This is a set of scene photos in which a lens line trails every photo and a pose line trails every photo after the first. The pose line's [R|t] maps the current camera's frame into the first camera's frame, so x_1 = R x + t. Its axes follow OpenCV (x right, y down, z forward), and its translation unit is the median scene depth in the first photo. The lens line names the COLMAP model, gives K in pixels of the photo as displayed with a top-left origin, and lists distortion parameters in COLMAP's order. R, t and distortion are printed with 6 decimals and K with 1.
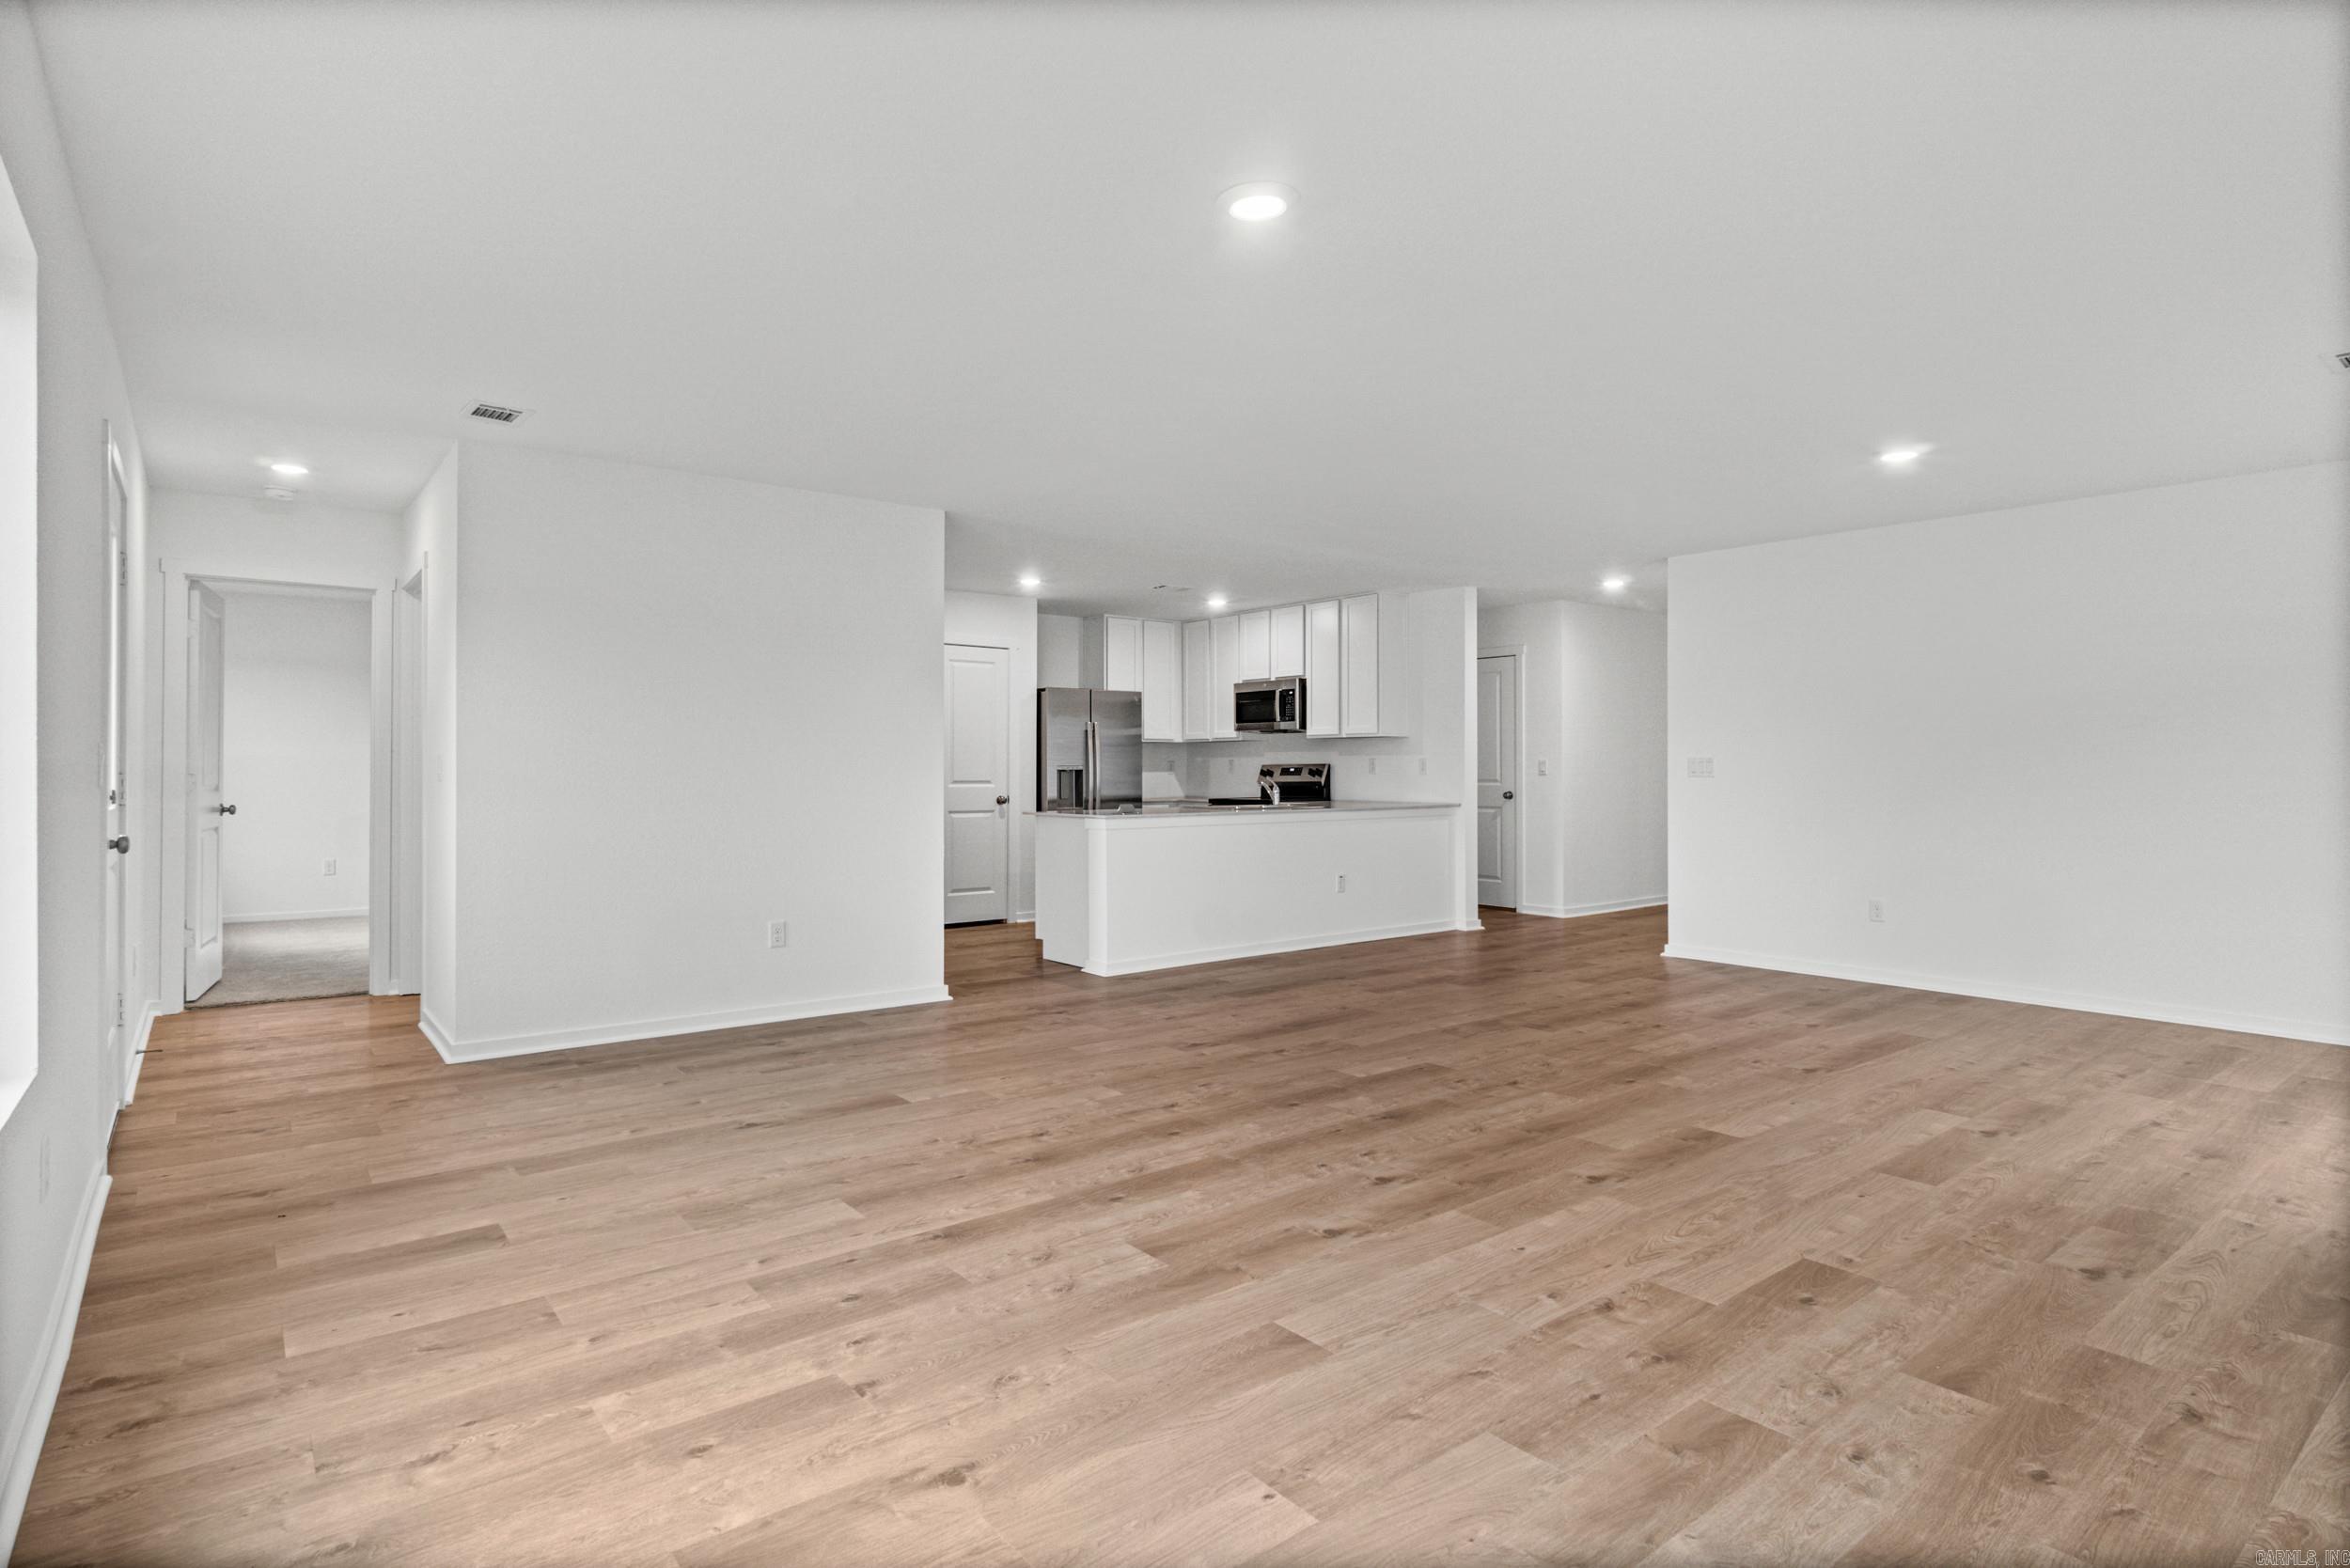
lens RADIAL K [[1197.3, 0, 1175.0], [0, 1197.3, 784.0], [0, 0, 1]] dist [-0.004745, -0.001032]
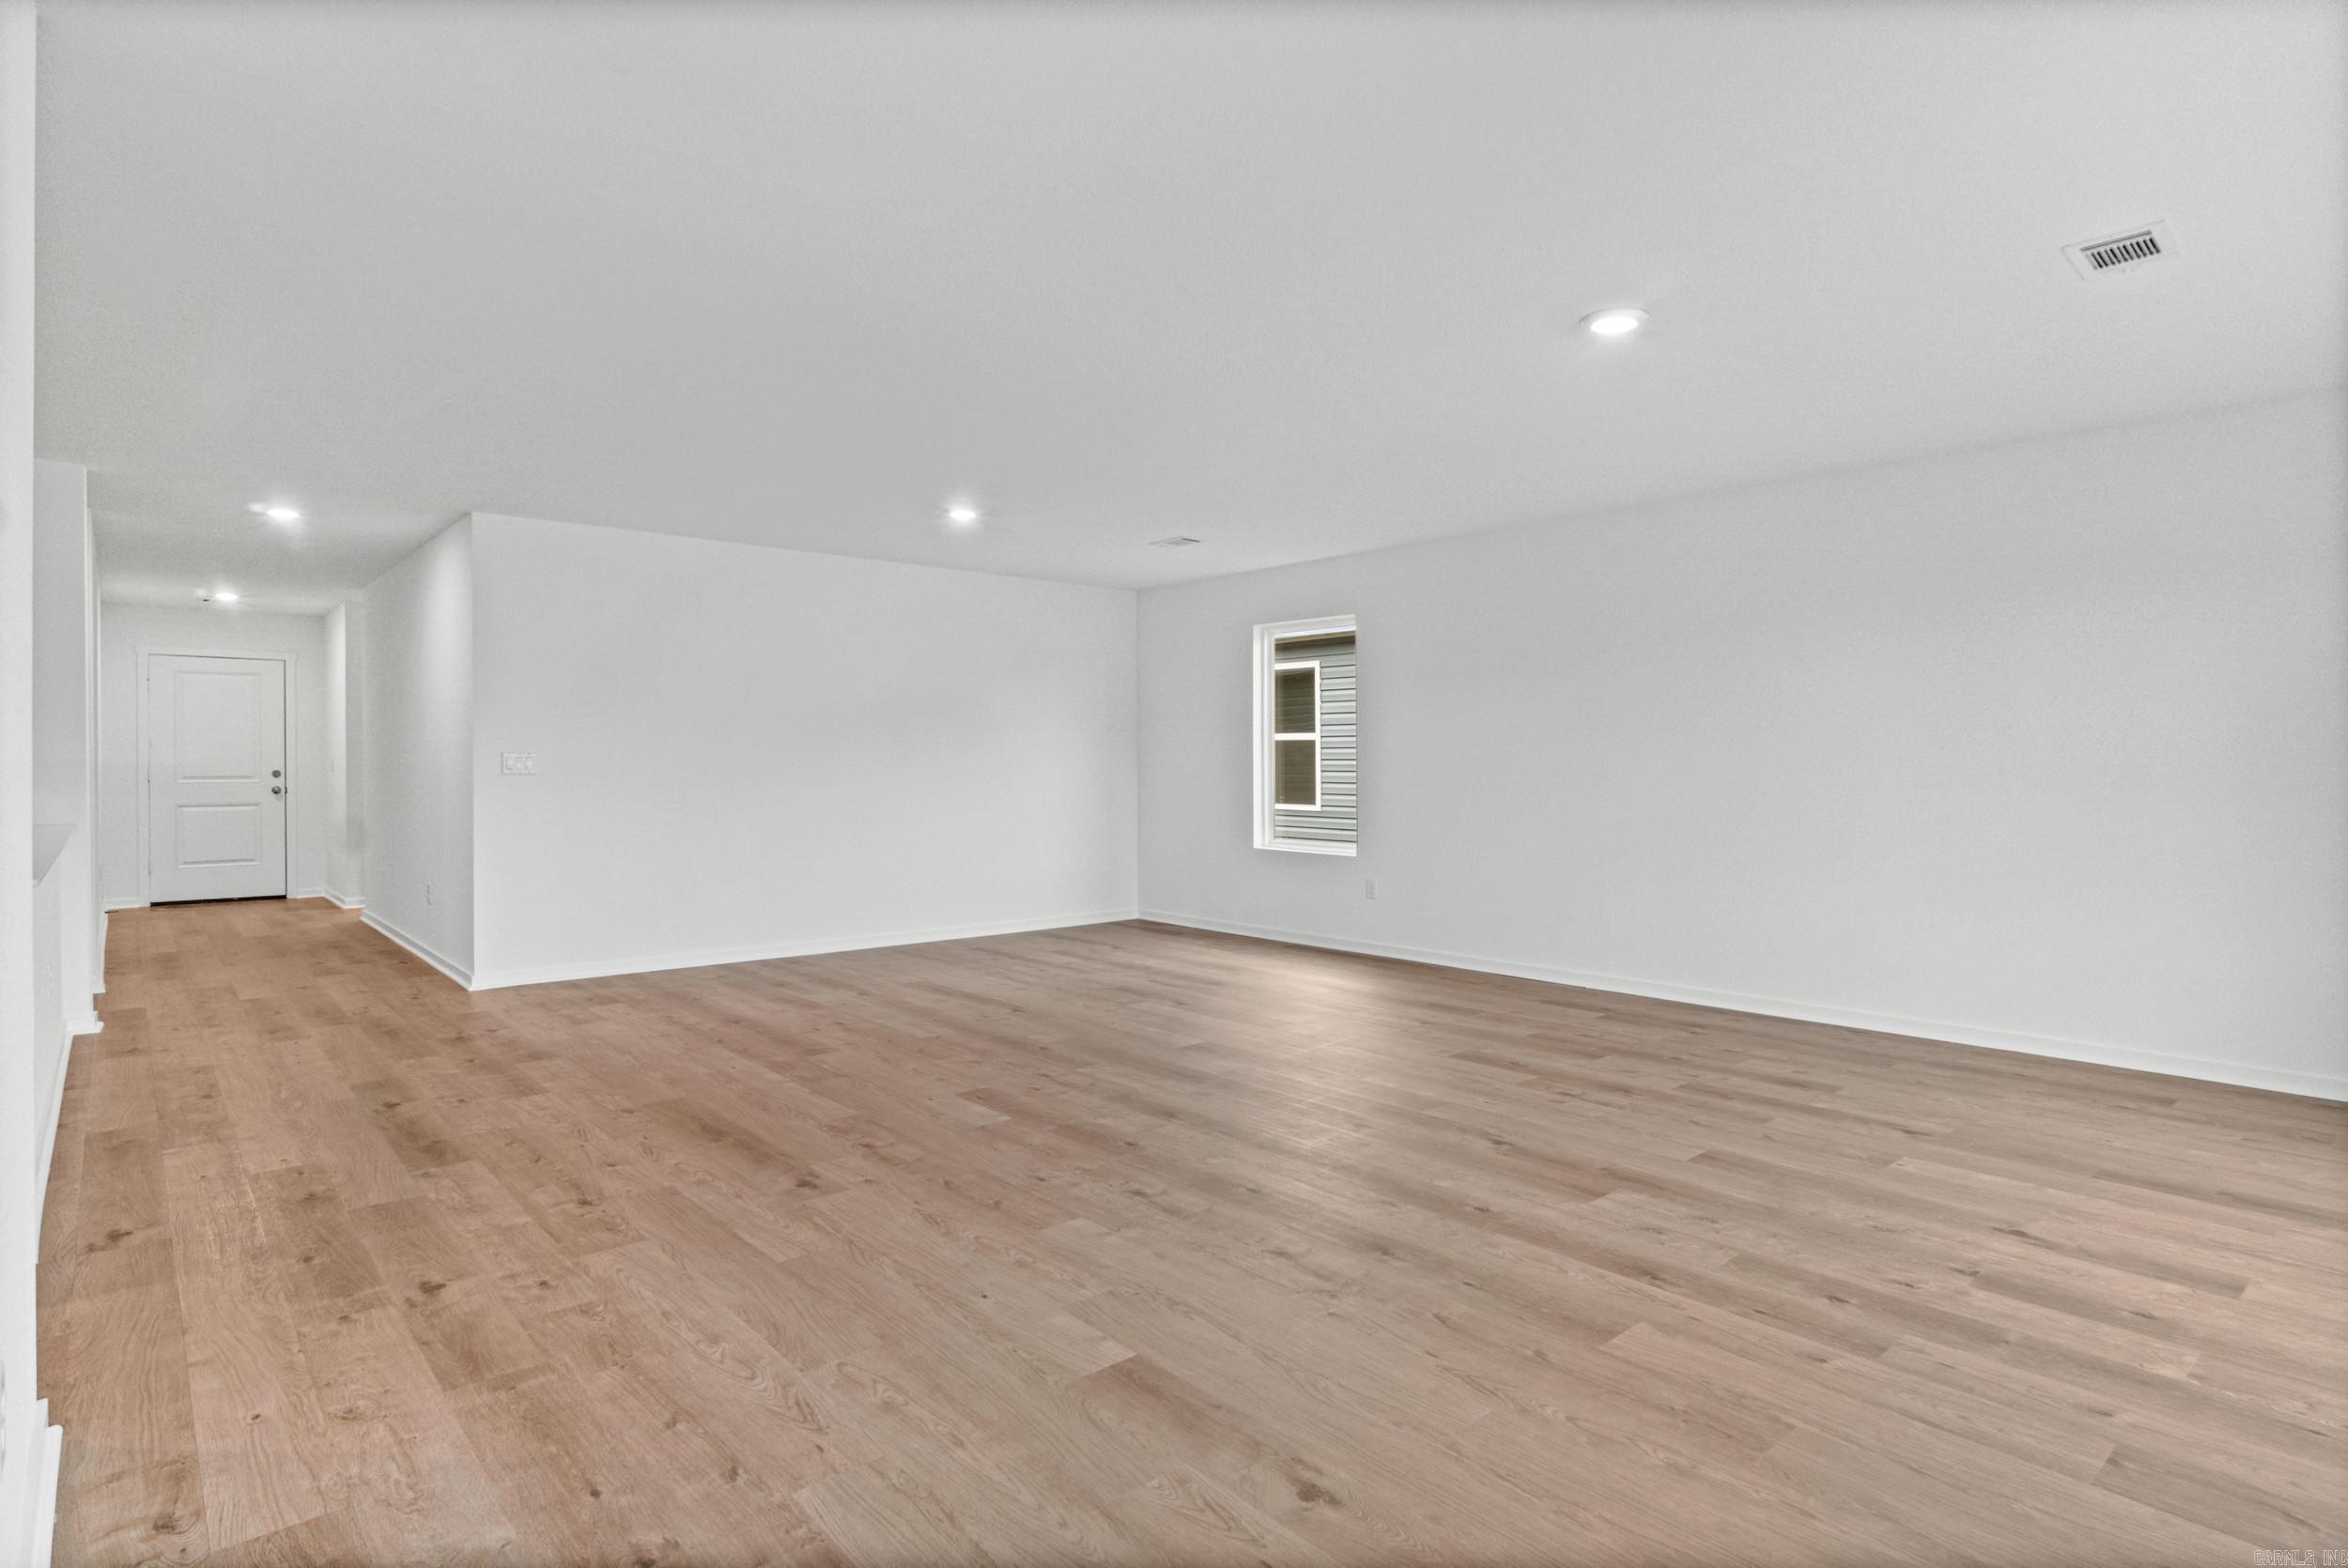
lens RADIAL K [[1202.7, 0, 1122.6], [0, 1202.7, 724.8], [0, 0, 1]] dist [0.000184, 0.002638]
pose [[-0.022611, 0.032448, 0.999218, -0.910896], [0.012502, 0.999404, -0.032171, -0.019222], [-0.999666, 0.011764, -0.023003, 1.148957]]
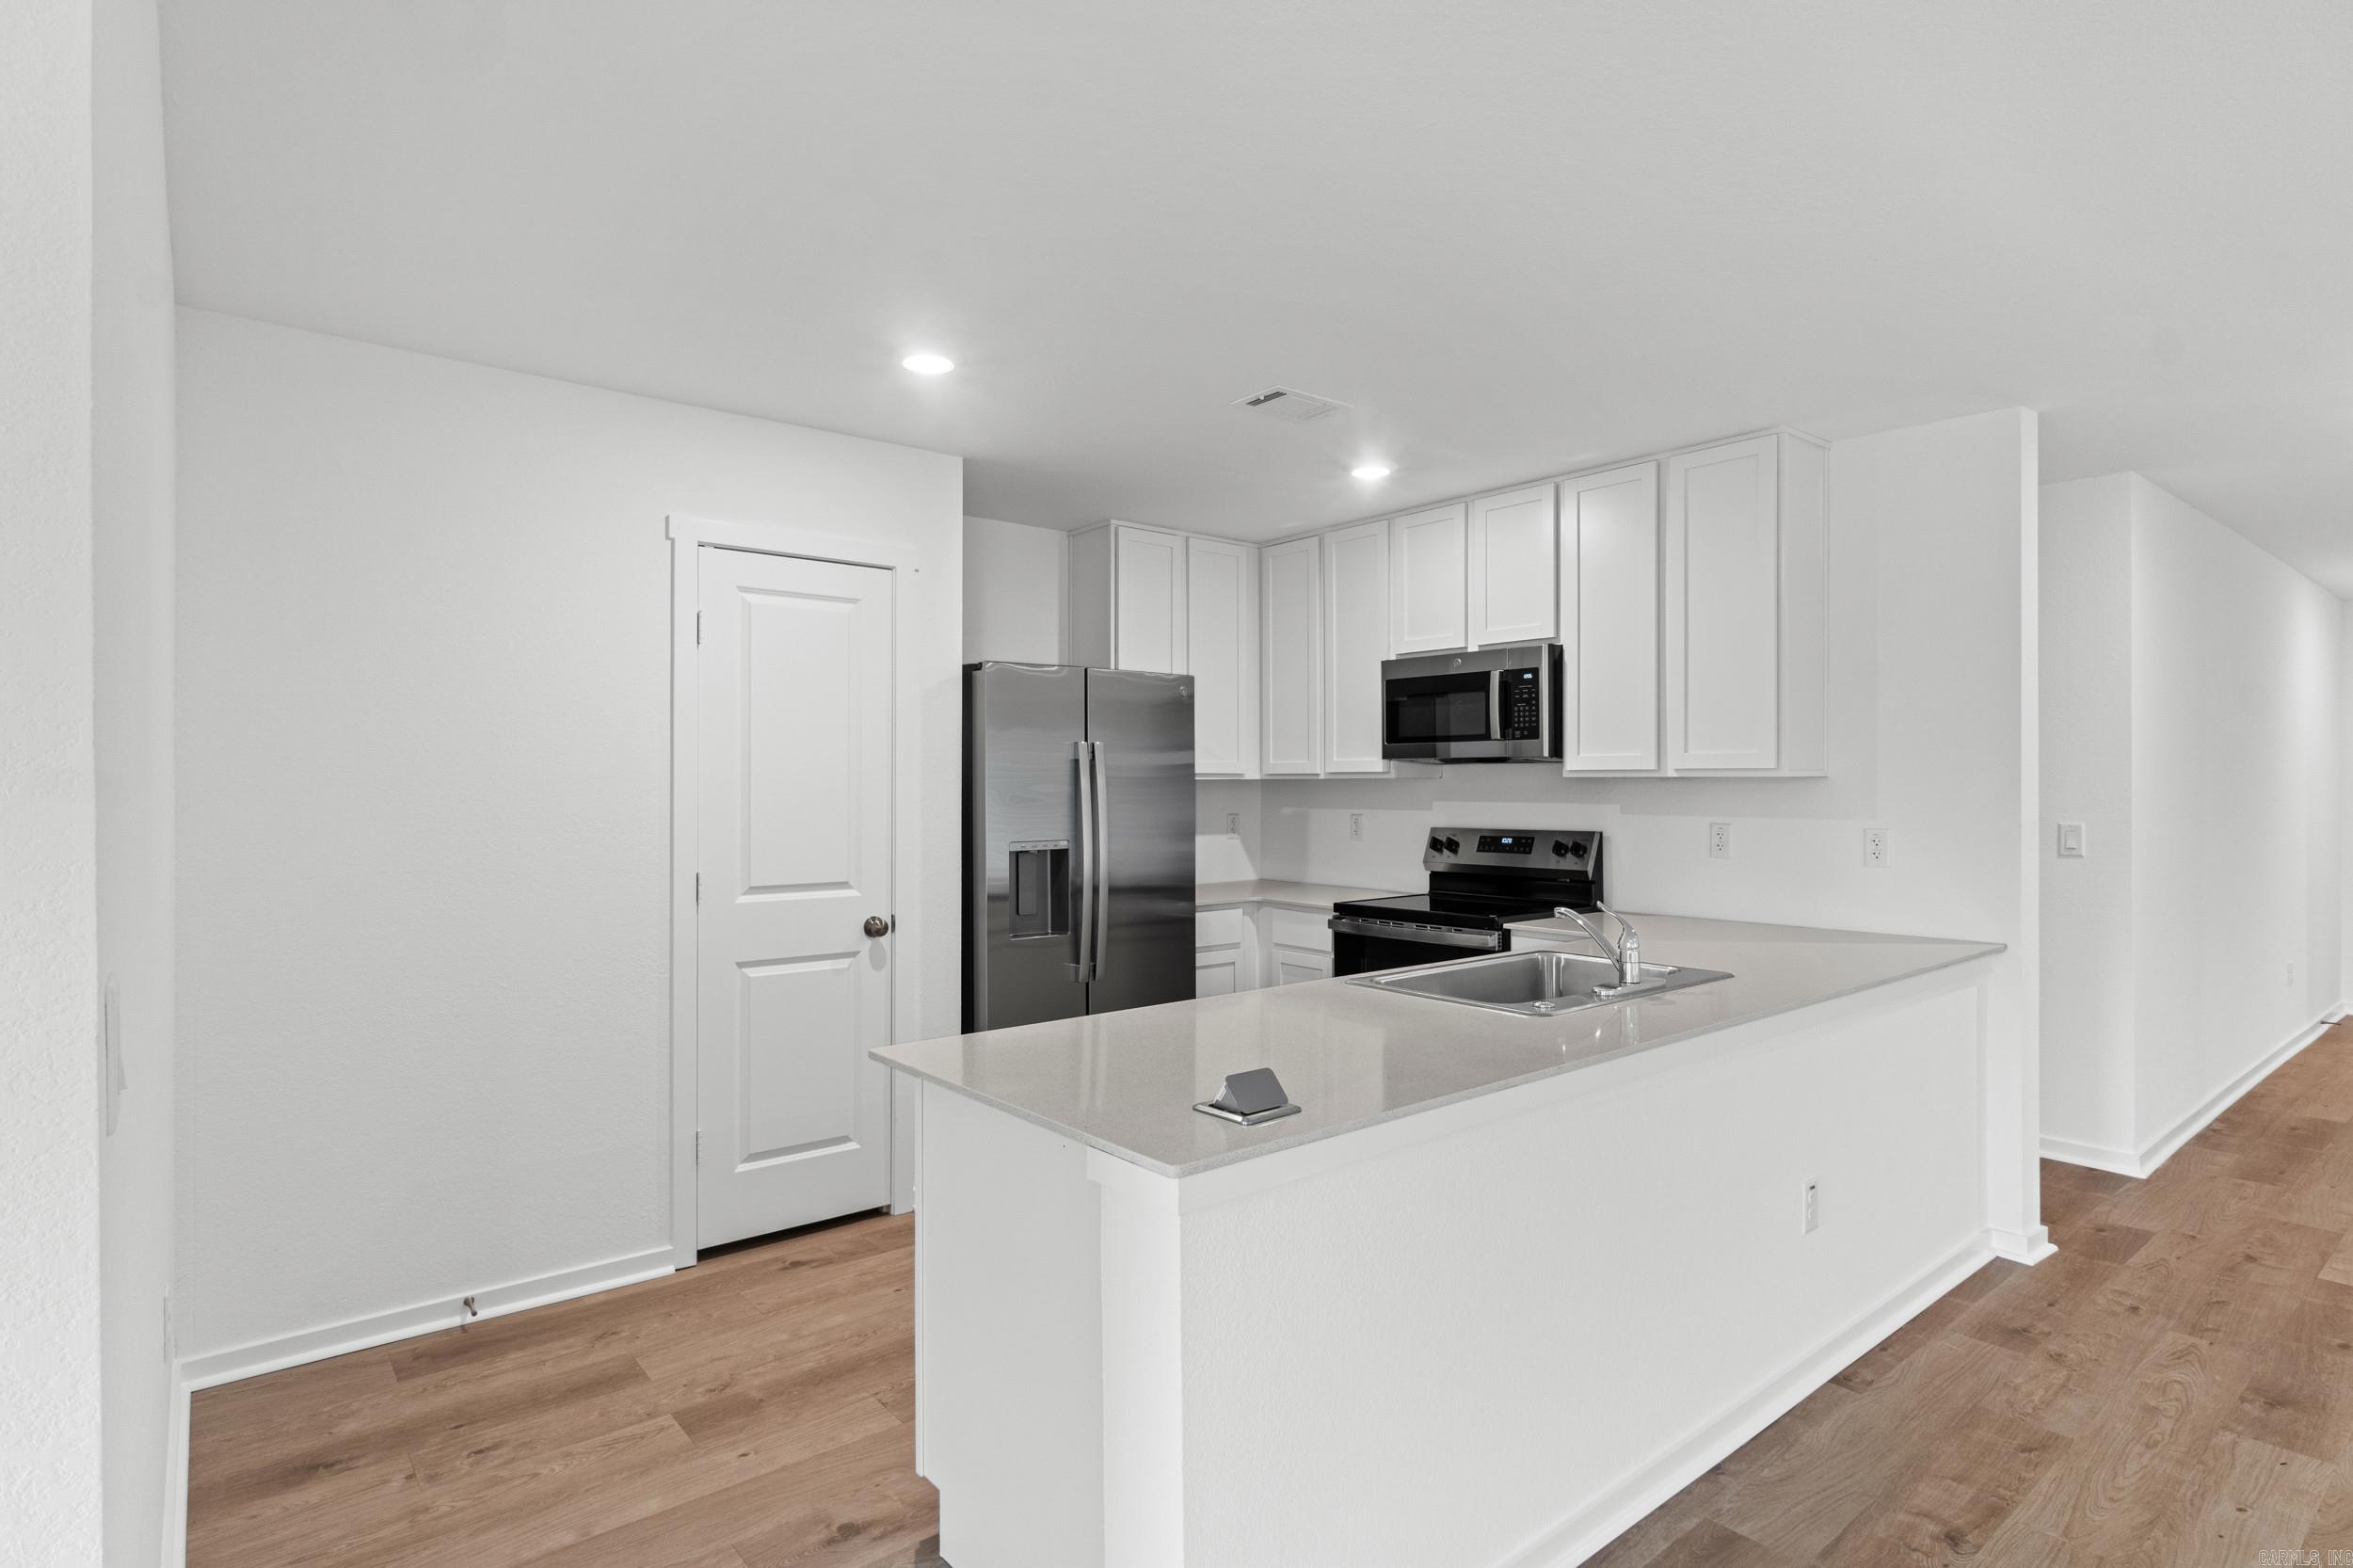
lens RADIAL K [[1194.4, 0, 1166.7], [0, 1194.4, 779.7], [0, 0, 1]] dist [0.003111, 0.000526]
pose [[0.999898, -0.000262, 0.014301, -0.119831], [0.000475, 0.999889, -0.014916, -0.078792], [-0.014295, 0.014921, 0.999786, 1.422013]]
